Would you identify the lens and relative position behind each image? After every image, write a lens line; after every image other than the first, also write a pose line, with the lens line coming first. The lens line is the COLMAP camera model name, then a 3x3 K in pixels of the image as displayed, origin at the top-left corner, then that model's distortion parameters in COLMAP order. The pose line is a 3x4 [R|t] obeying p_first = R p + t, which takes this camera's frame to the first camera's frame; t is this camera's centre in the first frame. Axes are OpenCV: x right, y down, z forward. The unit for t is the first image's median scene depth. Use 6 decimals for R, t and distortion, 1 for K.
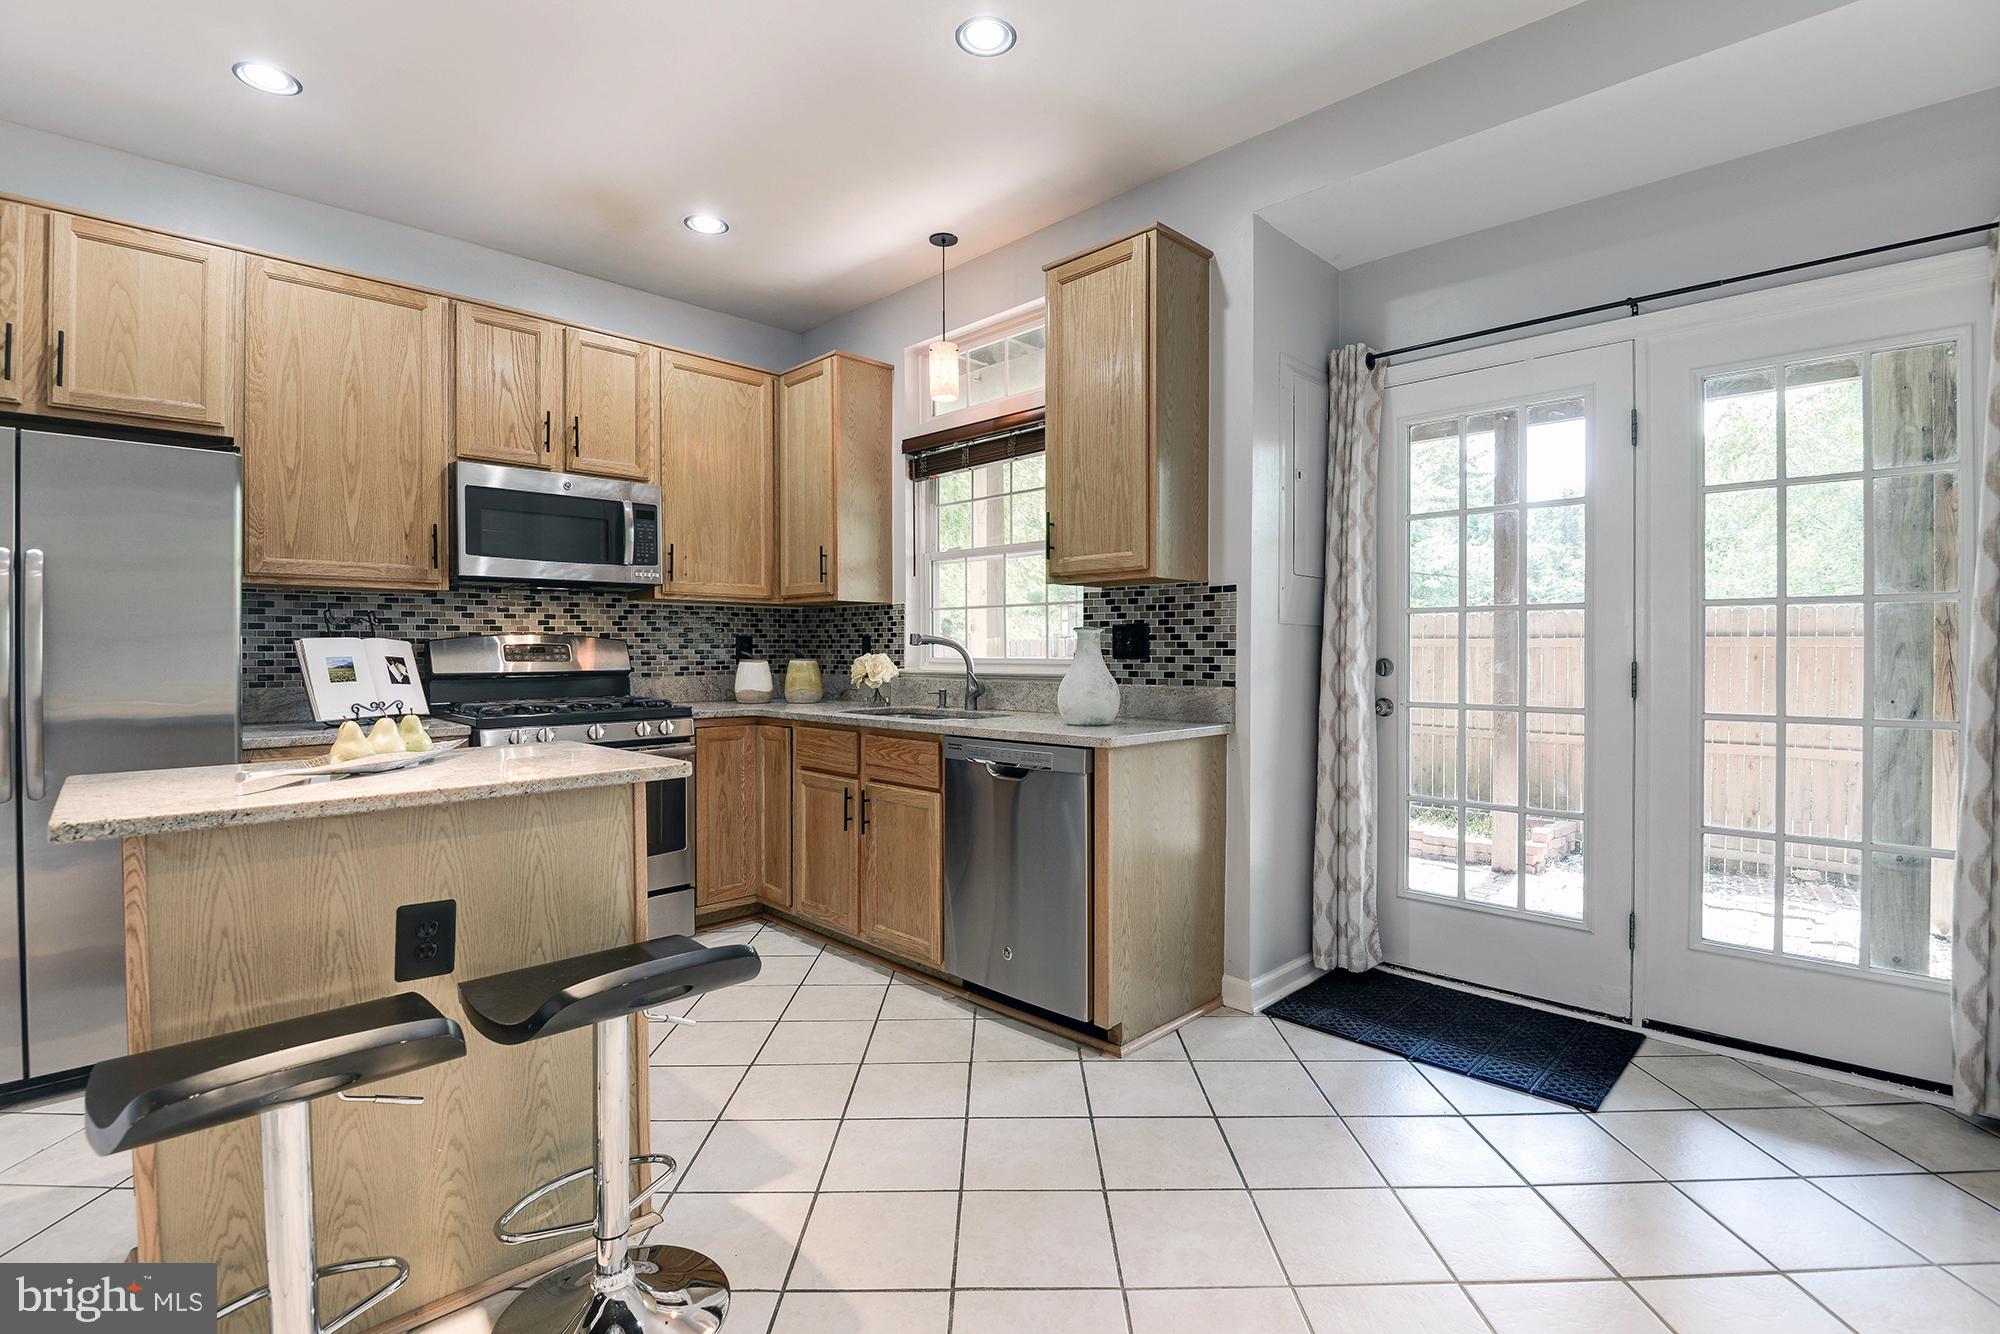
lens RADIAL K [[942.5, 0, 1019.6], [0, 942.5, 658.1], [0, 0, 1]] dist [-0.003654, -0.011099]
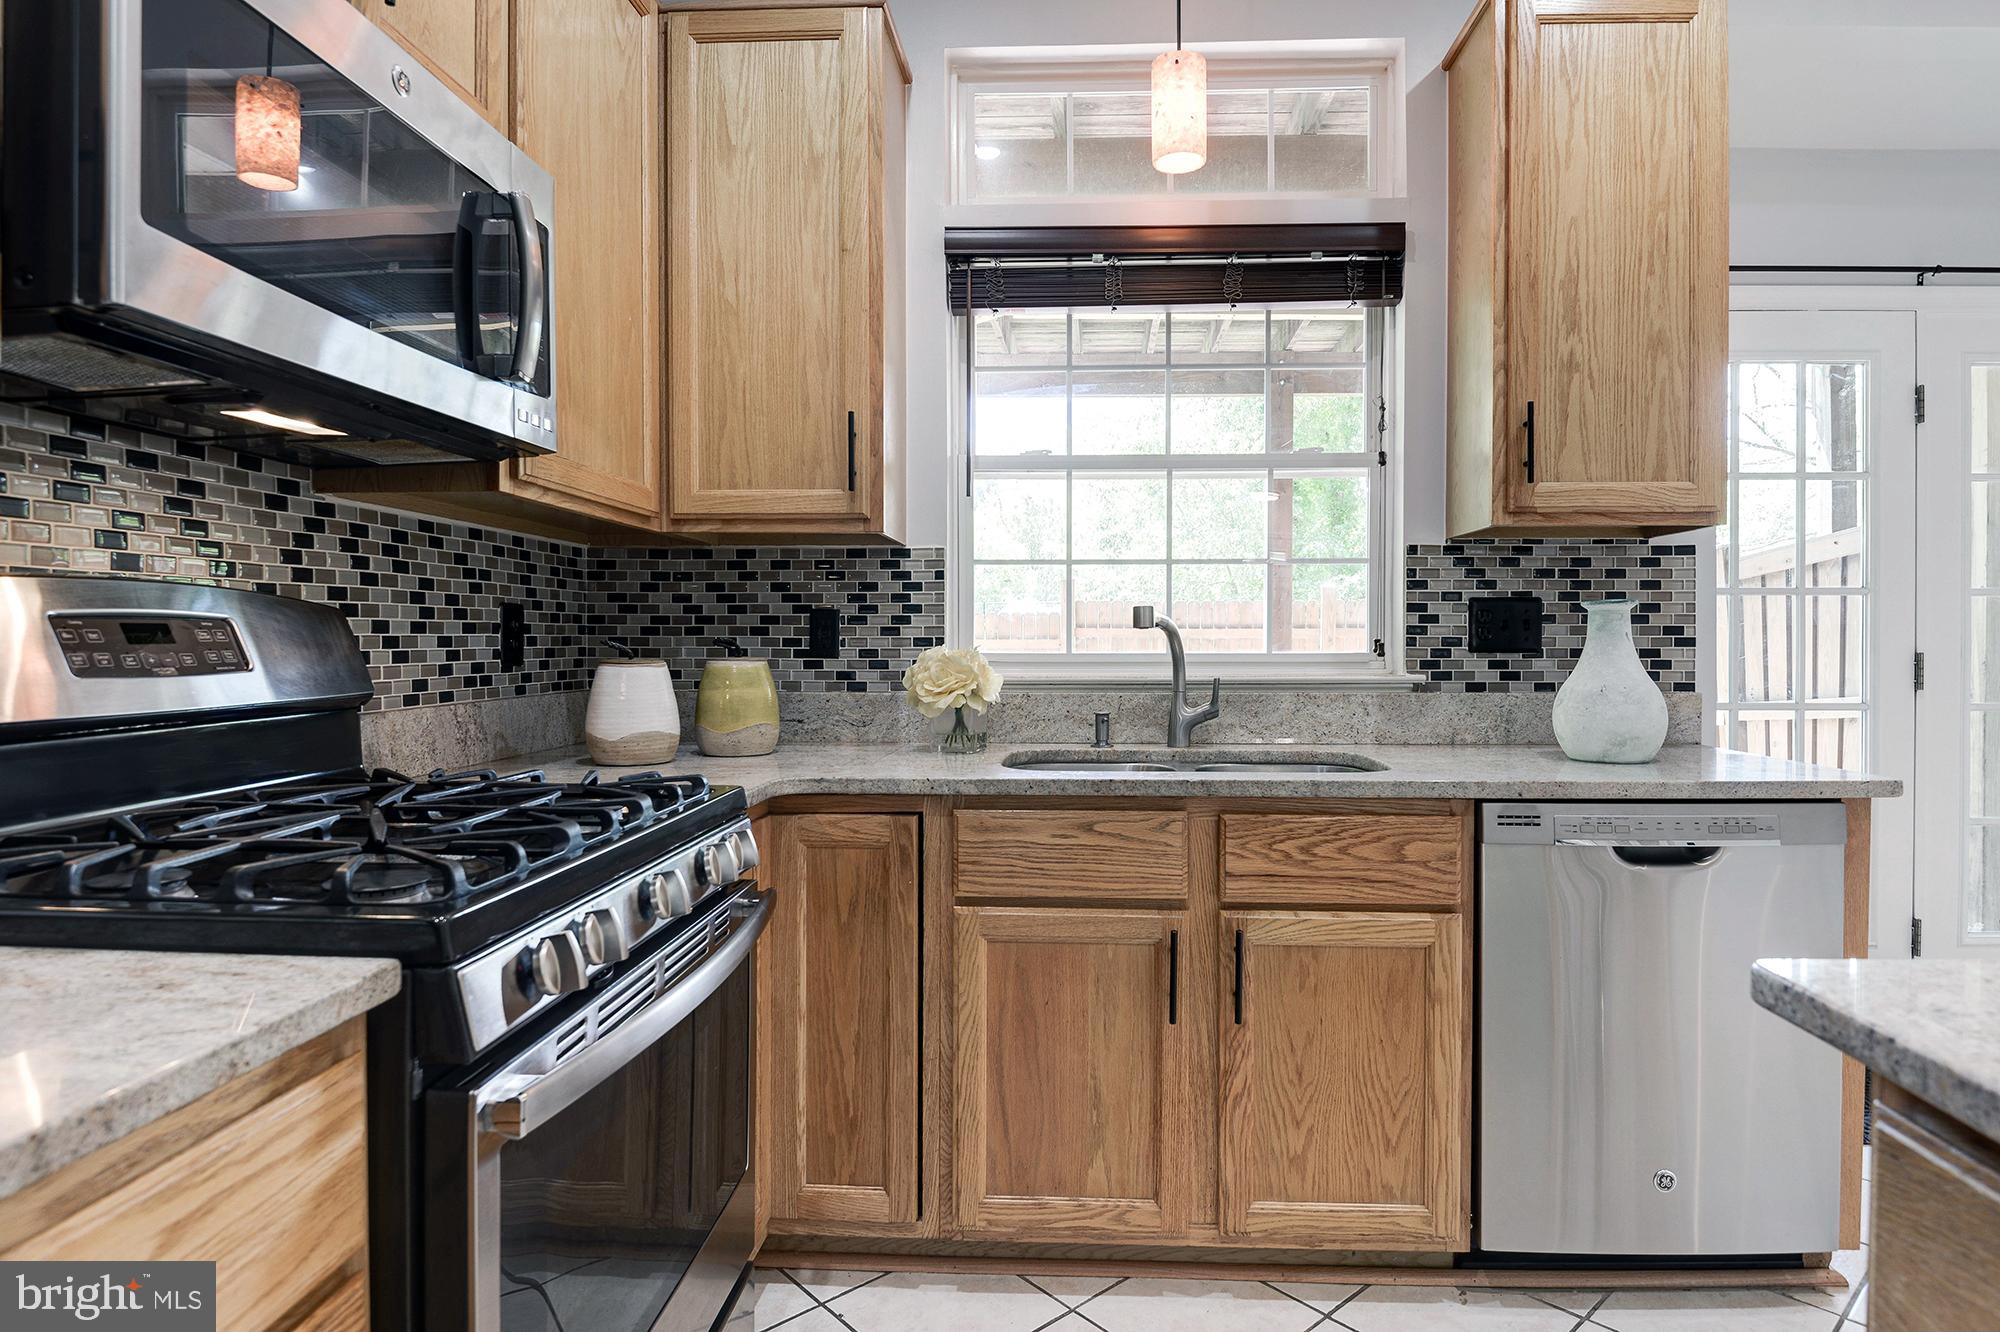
lens RADIAL K [[1092.0, 0, 1068.4], [0, 1092.0, 654.1], [0, 0, 1]] dist [0.002842, -0.008895]
pose [[0.734772, -0.007094, 0.678277, -0.569614], [0.005278, 0.999975, 0.004740, -0.002610], [-0.678294, 0.000097, 0.734791, 0.614761]]
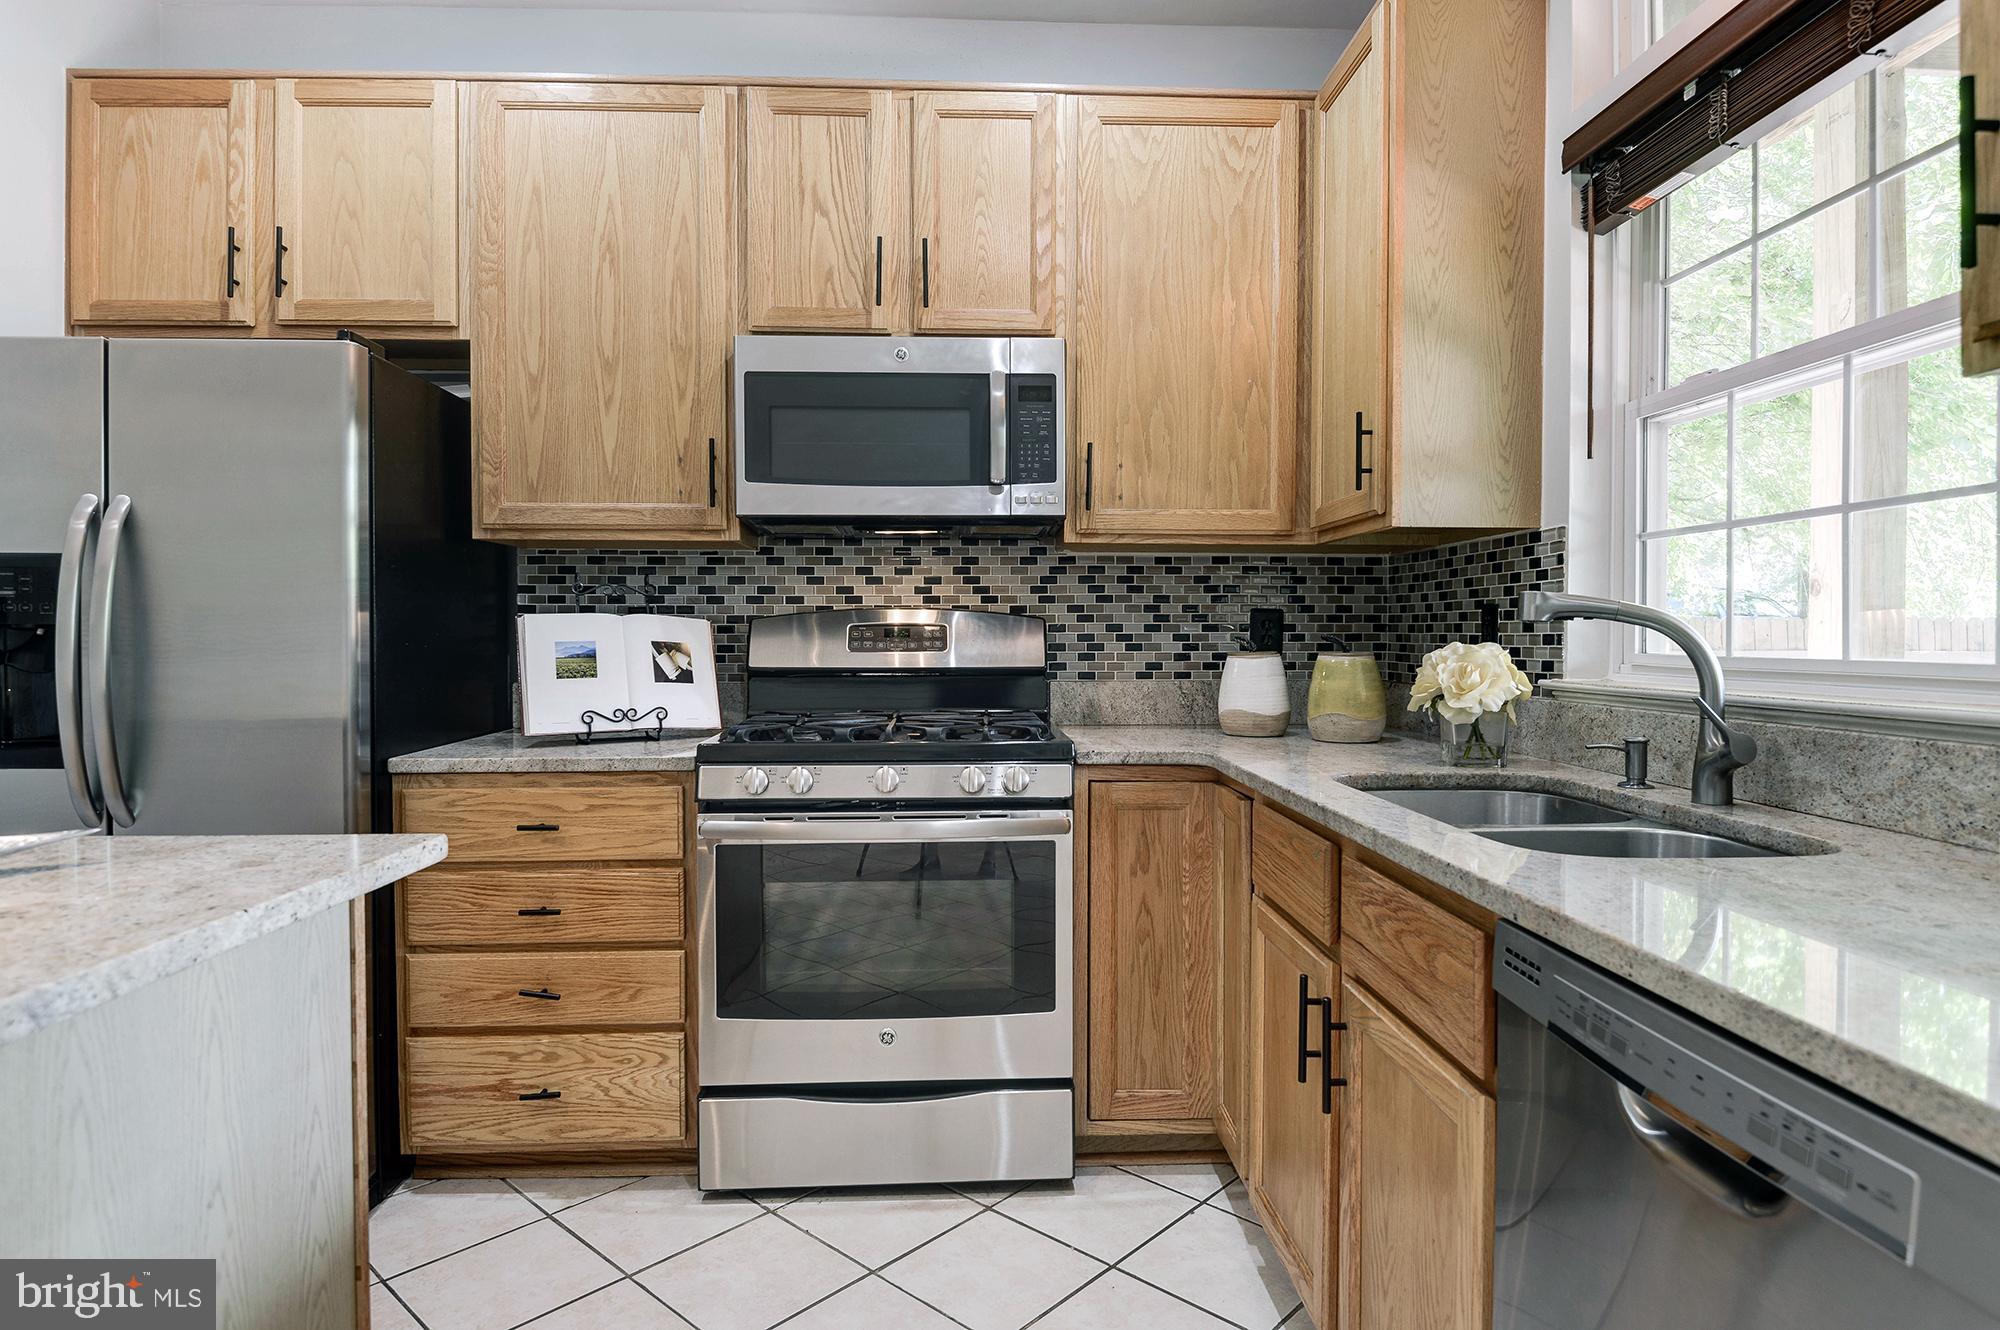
lens RADIAL K [[1092.0, 0, 978.8], [0, 1092.0, 654.2], [0, 0, 1]] dist [0.002842, -0.008895]
pose [[0.723164, 0.014490, -0.690524, 0.033628], [-0.009601, 0.999894, 0.010927, -0.003035], [0.690610, -0.001273, 0.723227, 0.546785]]
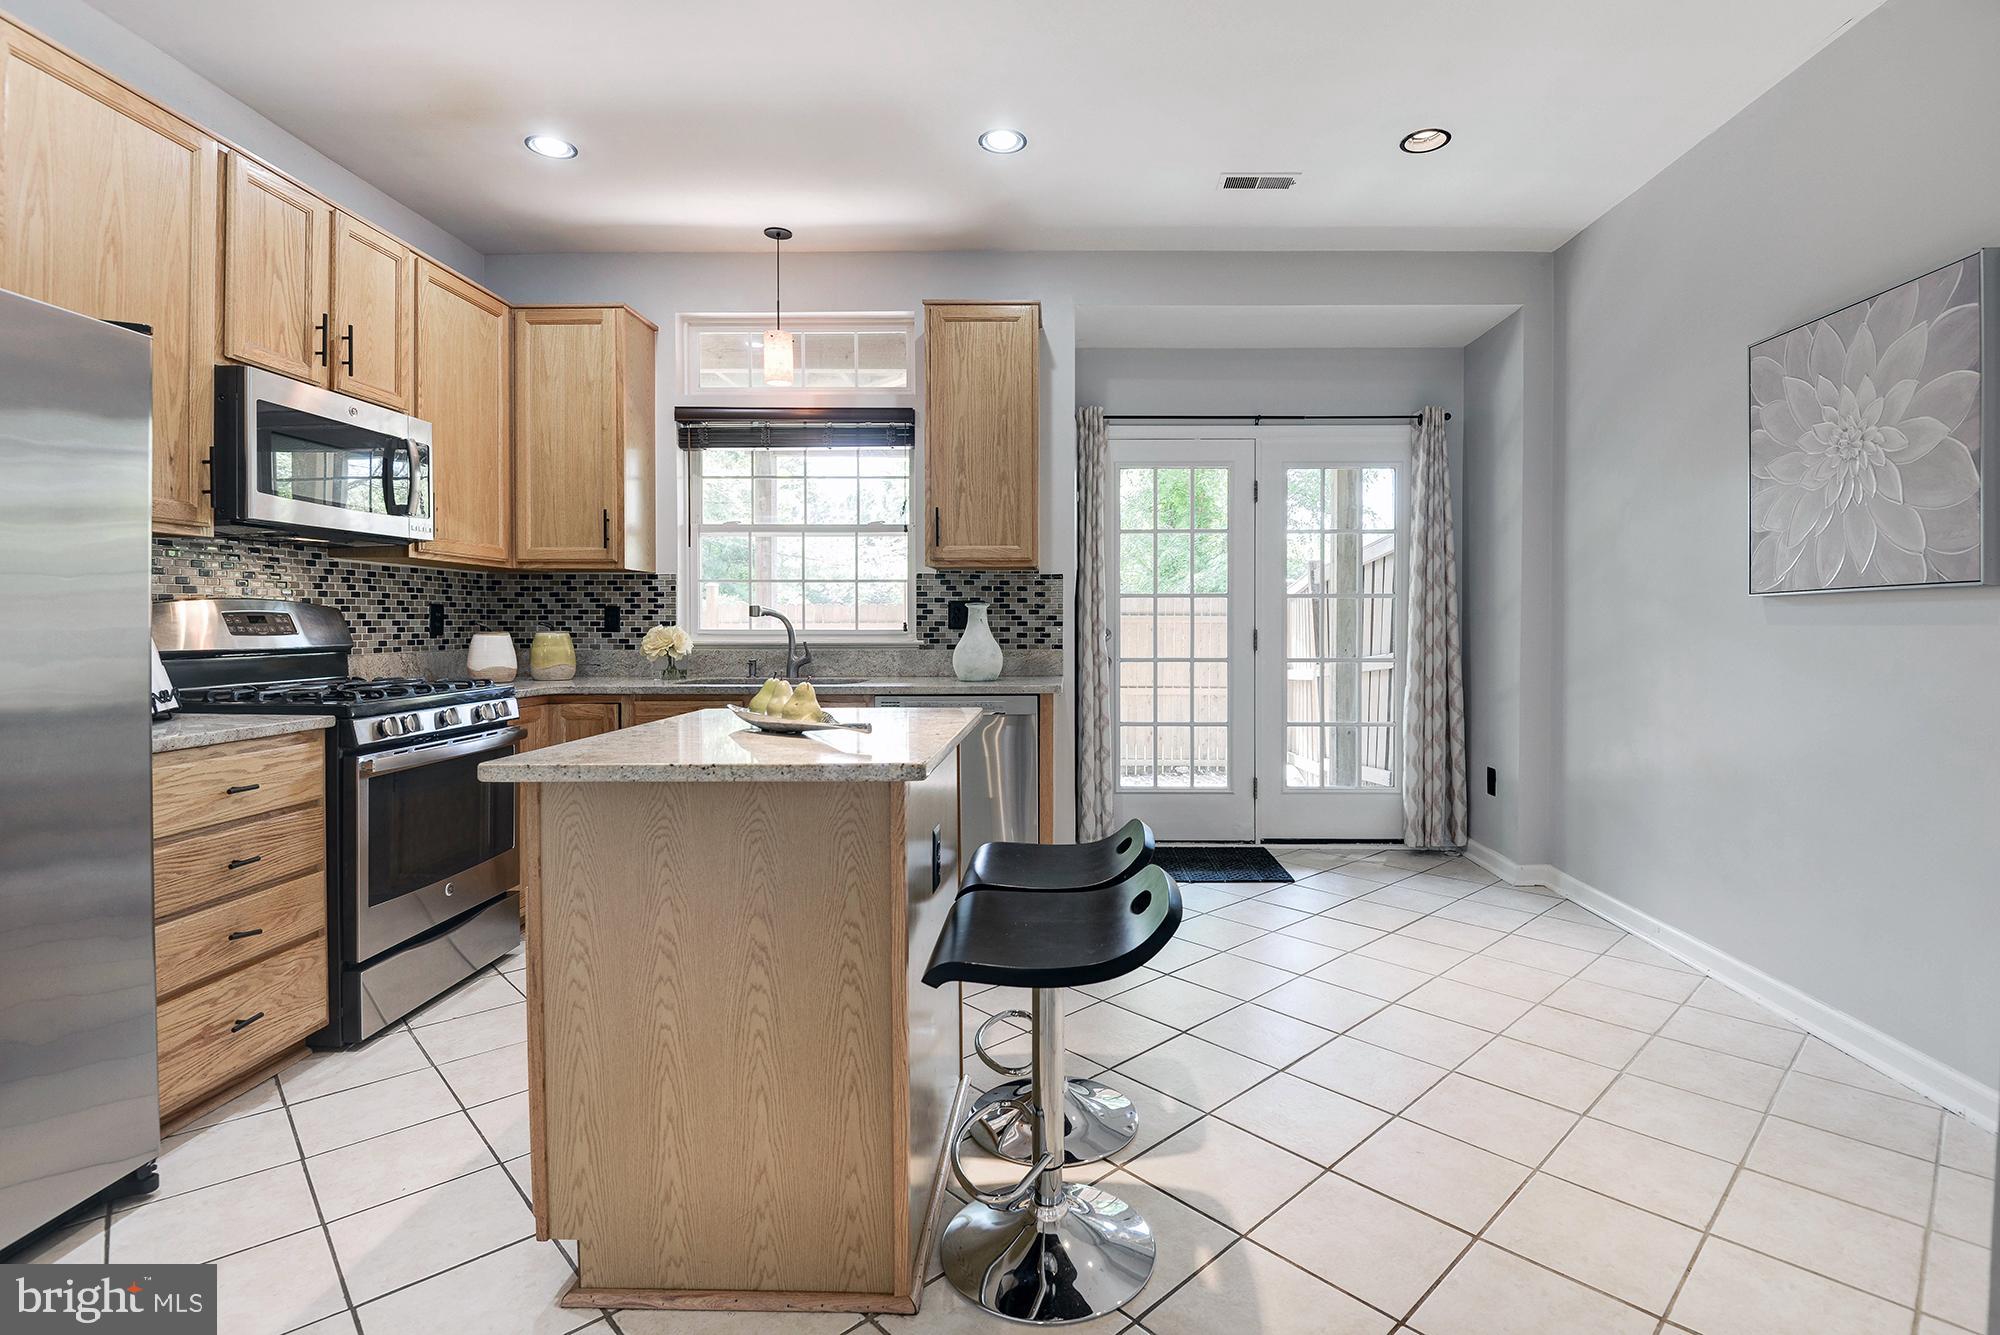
lens RADIAL K [[942.5, 0, 1080.8], [0, 942.5, 634.9], [0, 0, 1]] dist [-0.003654, -0.011099]
pose [[0.712280, -0.006210, 0.701868, -0.608182], [0.004721, 0.999981, 0.004056, 0.004167], [-0.701879, 0.000425, 0.712296, 0.007857]]
